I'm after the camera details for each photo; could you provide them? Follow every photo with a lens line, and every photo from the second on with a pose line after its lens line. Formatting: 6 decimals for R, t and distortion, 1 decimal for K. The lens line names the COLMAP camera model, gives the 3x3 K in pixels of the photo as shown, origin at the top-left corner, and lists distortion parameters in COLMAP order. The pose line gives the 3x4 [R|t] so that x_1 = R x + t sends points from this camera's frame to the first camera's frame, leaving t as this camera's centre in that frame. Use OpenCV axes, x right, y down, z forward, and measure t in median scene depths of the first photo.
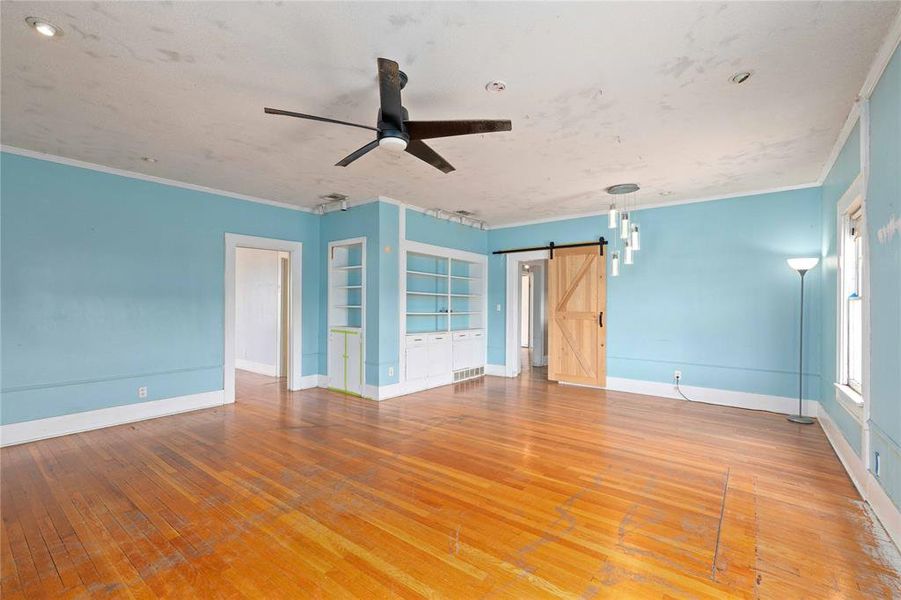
lens RADIAL K [[394.6, 0, 444.4], [0, 394.6, 301.1], [0, 0, 1]] dist [-0.004963, -0.000460]
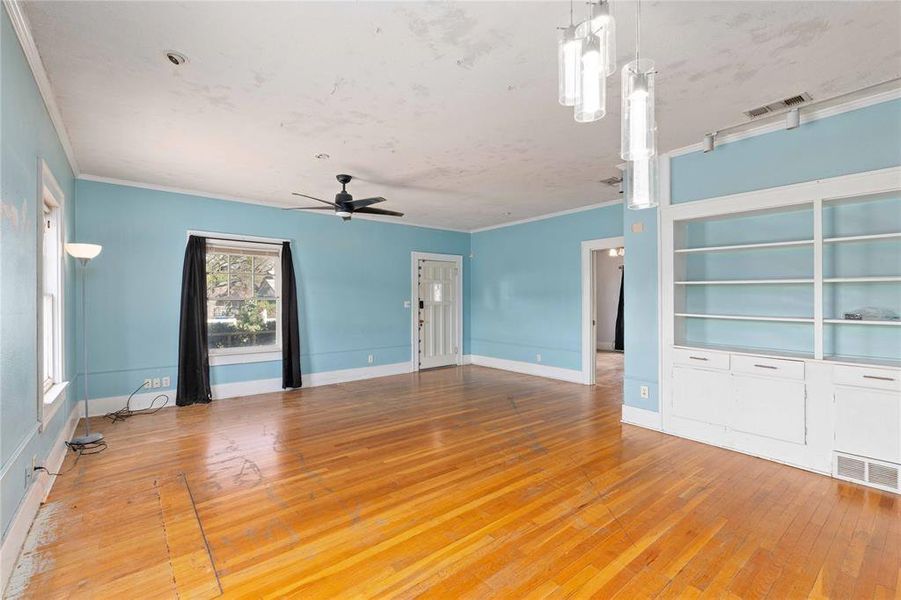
lens RADIAL K [[394.6, 0, 444.3], [0, 394.6, 301.0], [0, 0, 1]] dist [-0.004963, -0.000460]
pose [[-0.228200, 0.000552, -0.973614, 0.669043], [0.006656, 0.999977, -0.000993, 0.006597], [0.973591, -0.006707, -0.228199, 0.805610]]
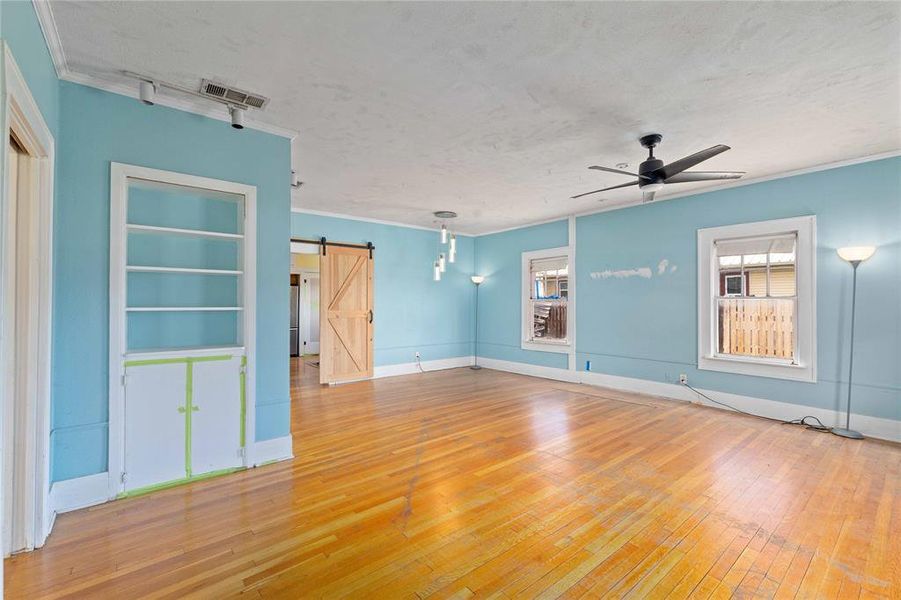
lens RADIAL K [[394.6, 0, 449.9], [0, 394.6, 301.1], [0, 0, 1]] dist [-0.004963, -0.000460]
pose [[0.215510, 0.001394, 0.976501, -0.701636], [-0.003918, 0.999992, -0.000562, 0.002901], [-0.976494, -0.003705, 0.215514, 0.600078]]
